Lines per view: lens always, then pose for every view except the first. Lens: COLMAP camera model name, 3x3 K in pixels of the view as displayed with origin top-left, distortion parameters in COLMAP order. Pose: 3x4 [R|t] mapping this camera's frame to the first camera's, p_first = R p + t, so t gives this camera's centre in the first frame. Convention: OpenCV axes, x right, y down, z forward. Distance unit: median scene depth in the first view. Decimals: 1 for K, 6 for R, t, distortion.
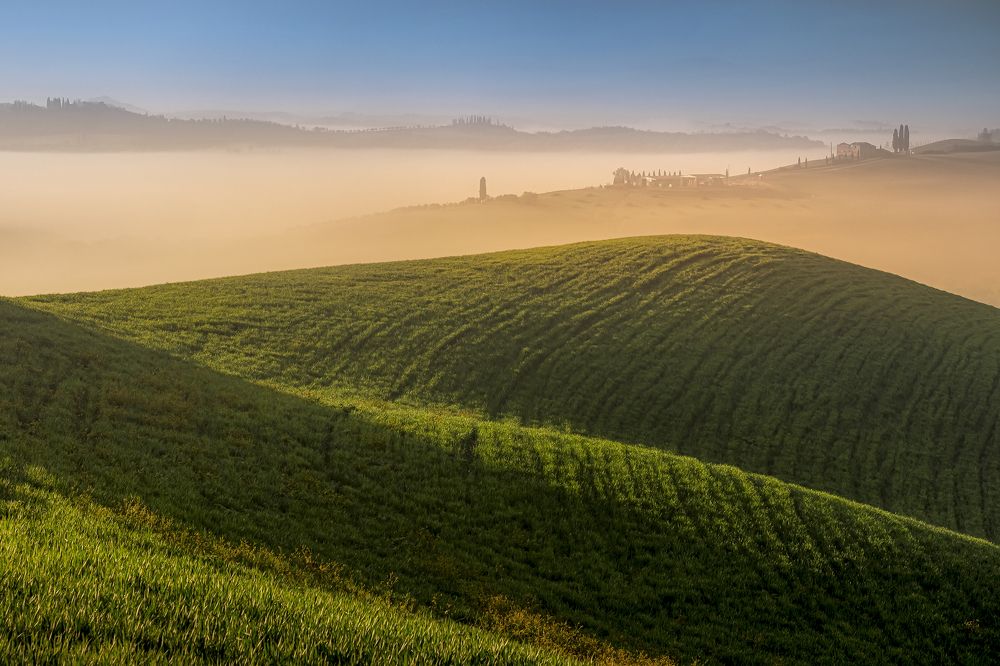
lens RADIAL K [[2196.2, 0, 500.0], [0, 2196.2, 333.0], [0, 0, 1]] dist [-0.002221, -0.034956]
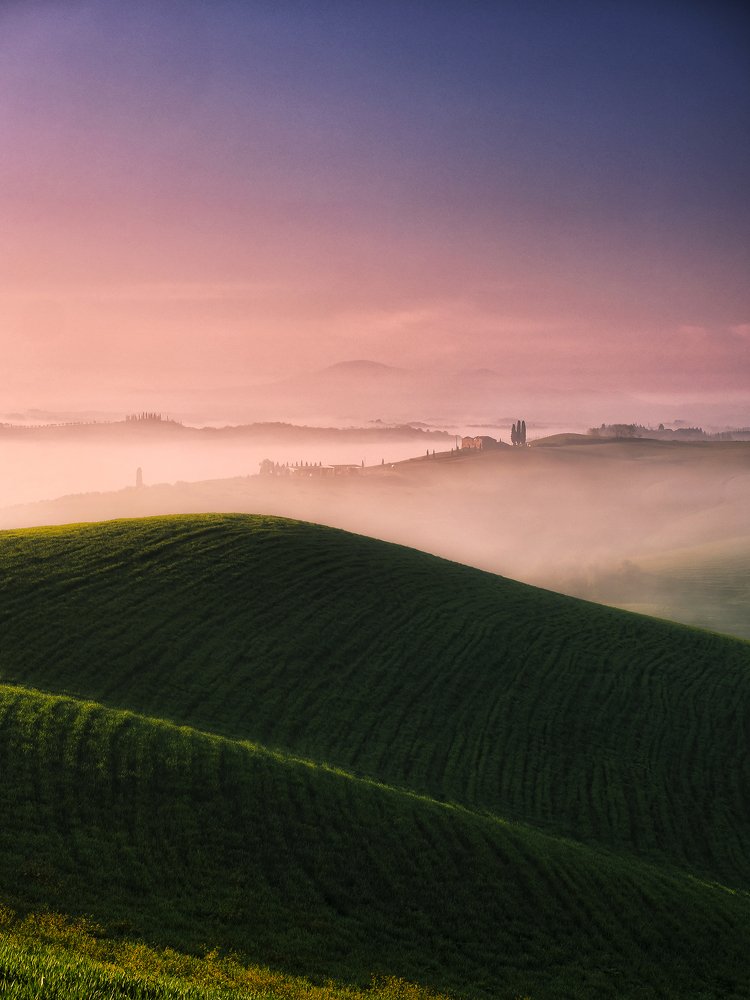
lens RADIAL K [[2011.8, 0, 375.0], [0, 2011.8, 500.0], [0, 0, 1]] dist [0.009284, -0.031271]
pose [[0.996154, -0.002814, 0.087576, 0.110653], [0.007692, 0.998434, -0.055412, 0.009331], [-0.087283, 0.055872, 0.994615, -0.049221]]
